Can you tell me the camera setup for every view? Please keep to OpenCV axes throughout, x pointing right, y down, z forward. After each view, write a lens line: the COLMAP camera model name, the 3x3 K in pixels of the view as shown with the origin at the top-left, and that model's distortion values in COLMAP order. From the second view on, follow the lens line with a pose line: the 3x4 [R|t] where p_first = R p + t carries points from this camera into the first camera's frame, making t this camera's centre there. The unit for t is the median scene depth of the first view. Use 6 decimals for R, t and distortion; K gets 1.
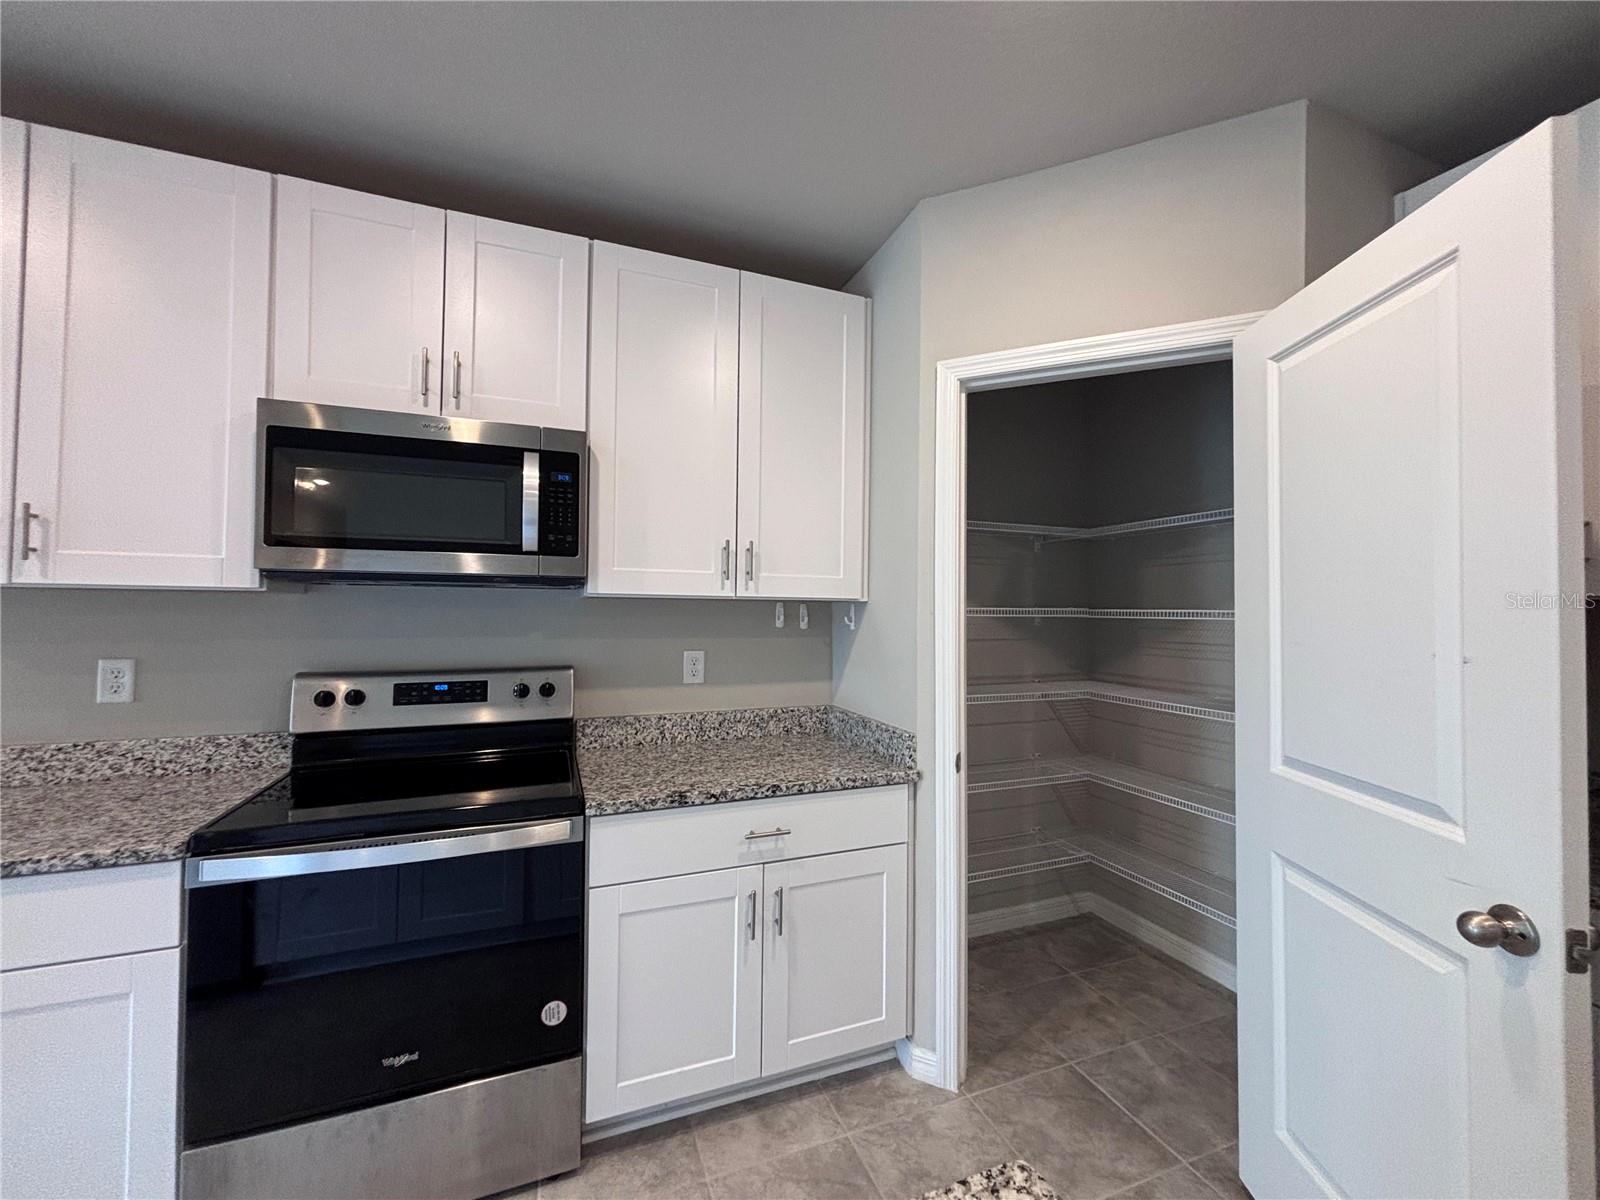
lens RADIAL K [[645.5, 0, 805.8], [0, 645.5, 592.7], [0, 0, 1]] dist [-0.002148, -0.000259]
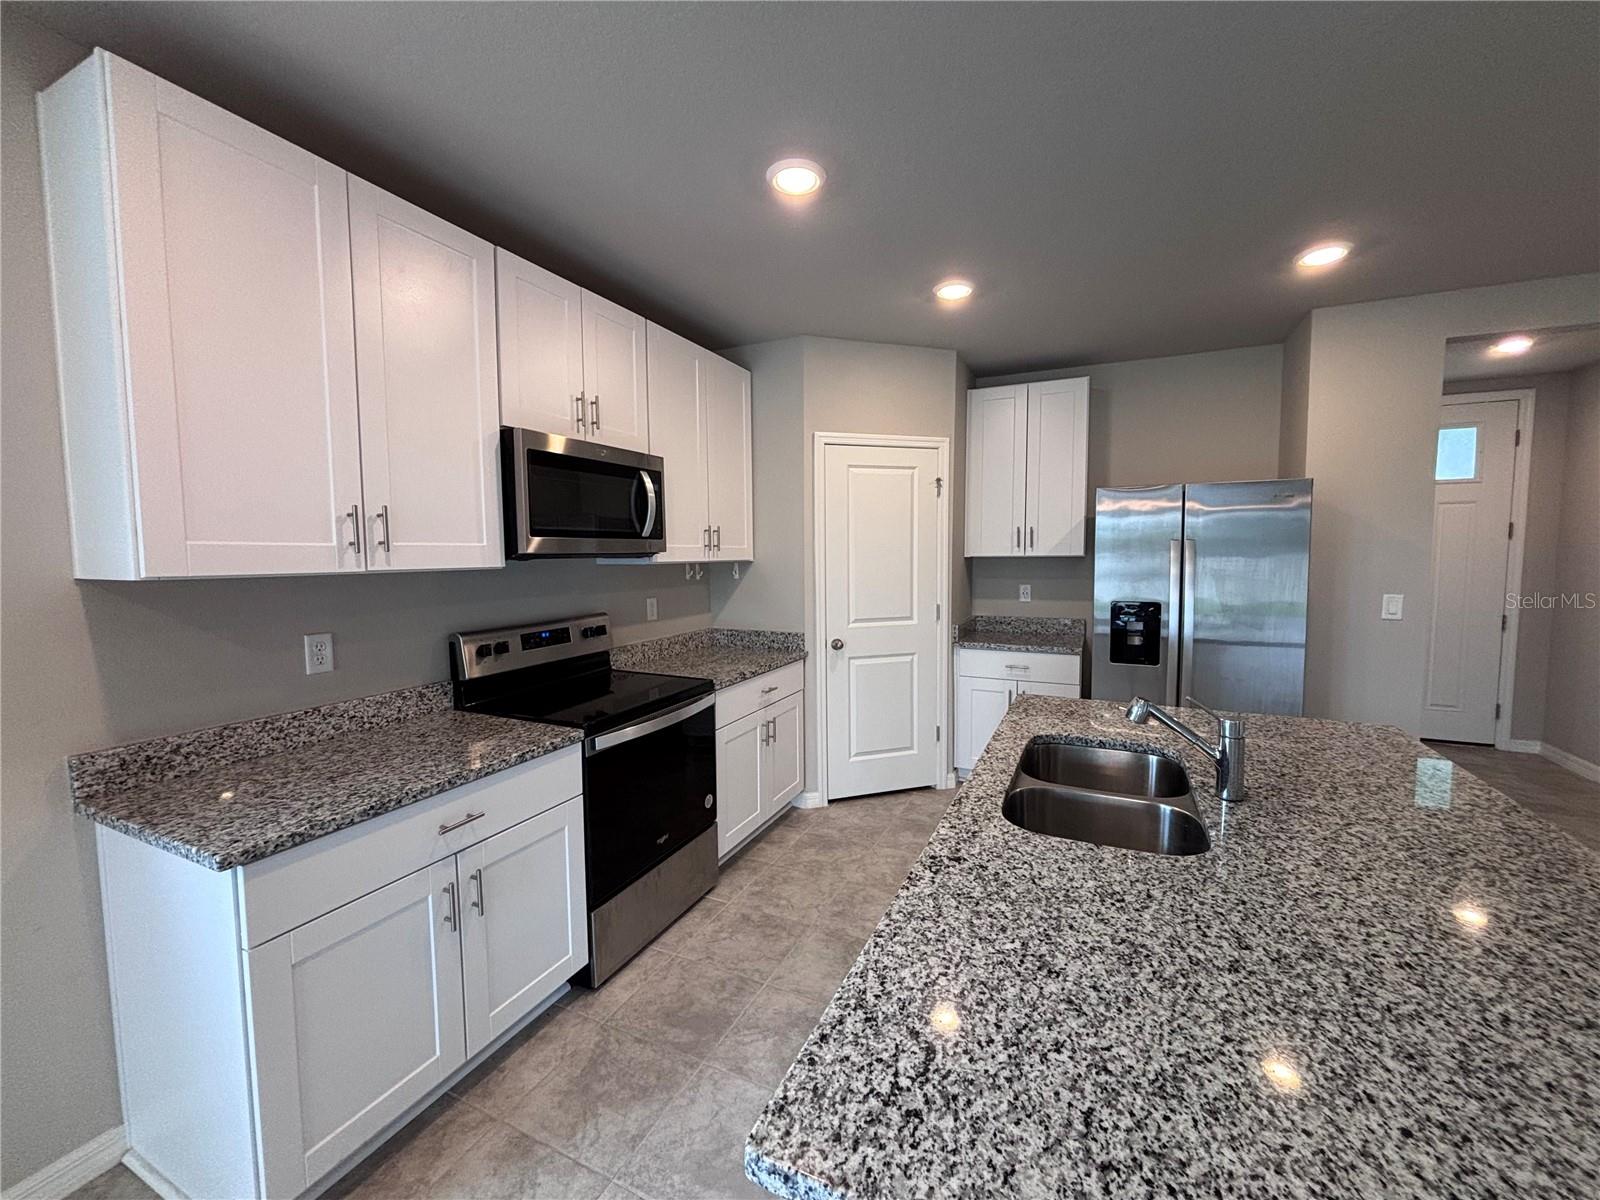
lens RADIAL K [[642.2, 0, 797.0], [0, 642.2, 596.0], [0, 0, 1]] dist [0.000466, -0.000056]
pose [[0.733694, -0.063715, 0.676486, -1.160796], [0.000536, 0.995648, 0.093194, -0.062580], [-0.679479, -0.068014, 0.730535, -0.352622]]
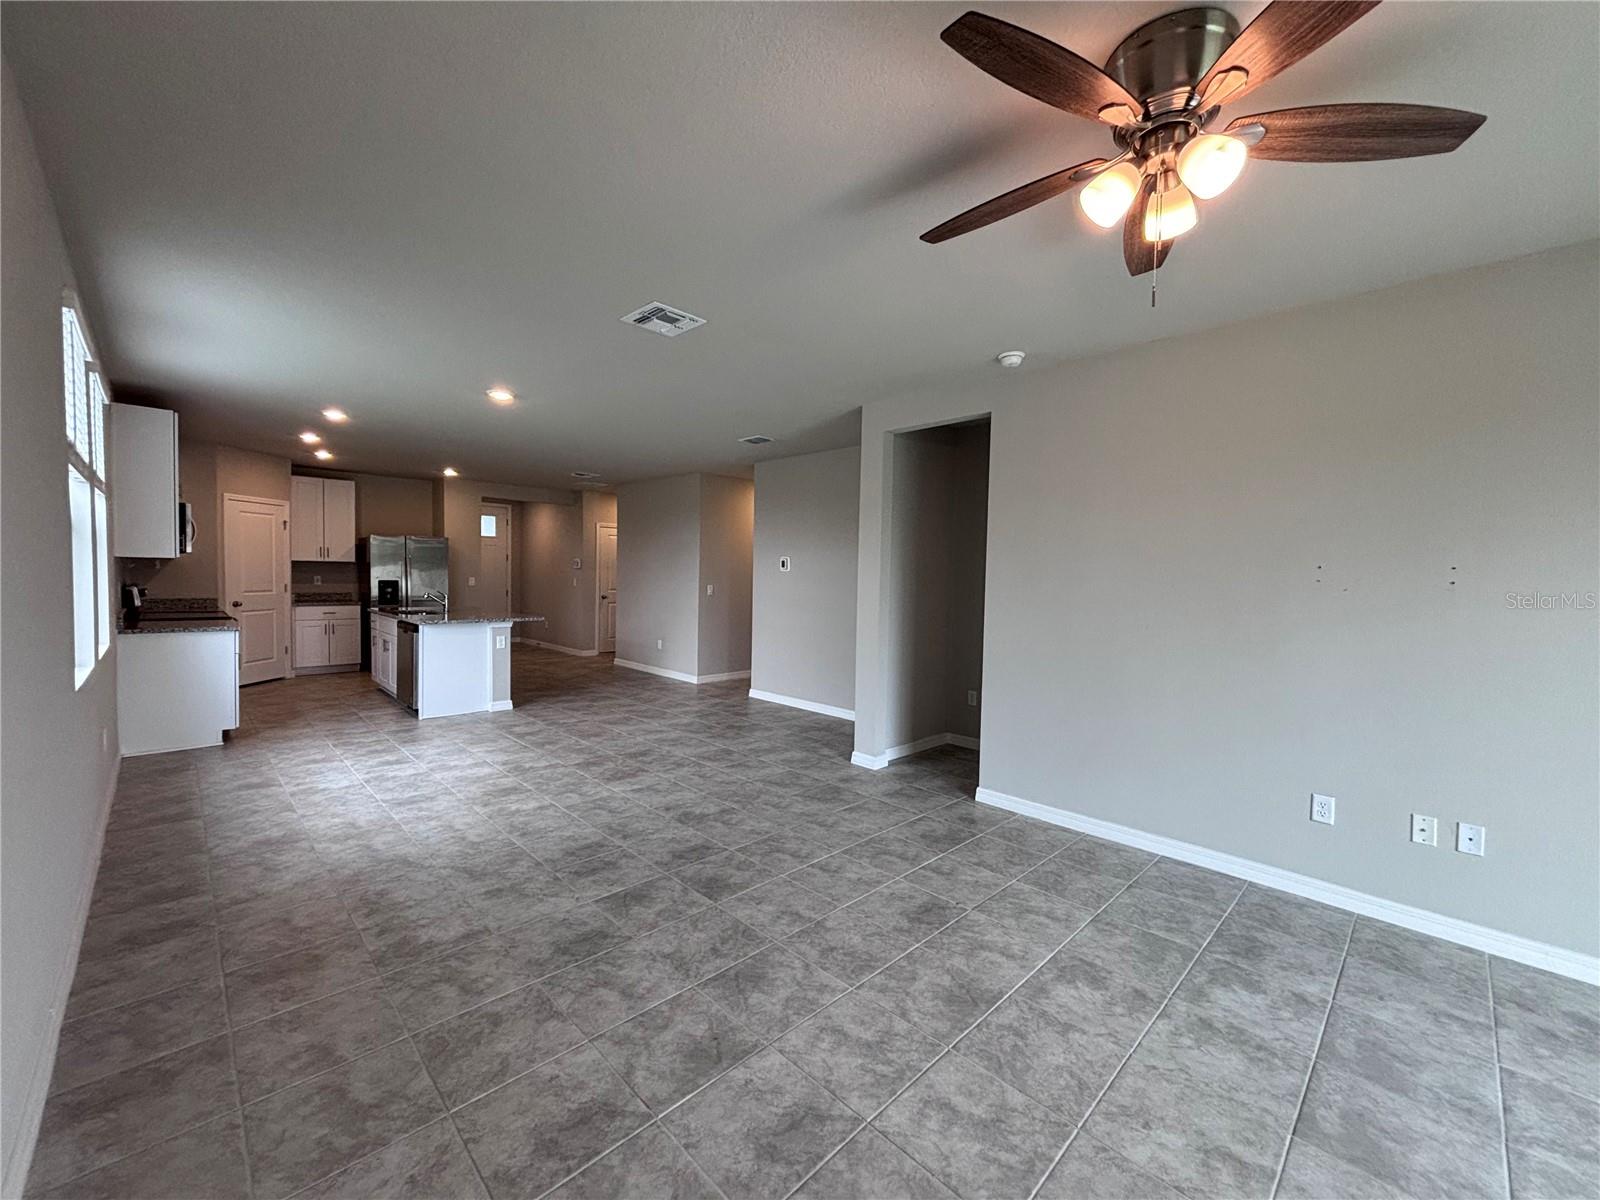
lens RADIAL K [[638.8, 0, 809.8], [0, 638.8, 597.6], [0, 0, 1]] dist [-0.017020, -0.000135]
pose [[-0.404775, -0.054258, 0.912805, -4.549231], [-0.046822, 0.998158, 0.038569, -0.068442], [-0.913217, -0.027127, -0.406570, -0.588457]]
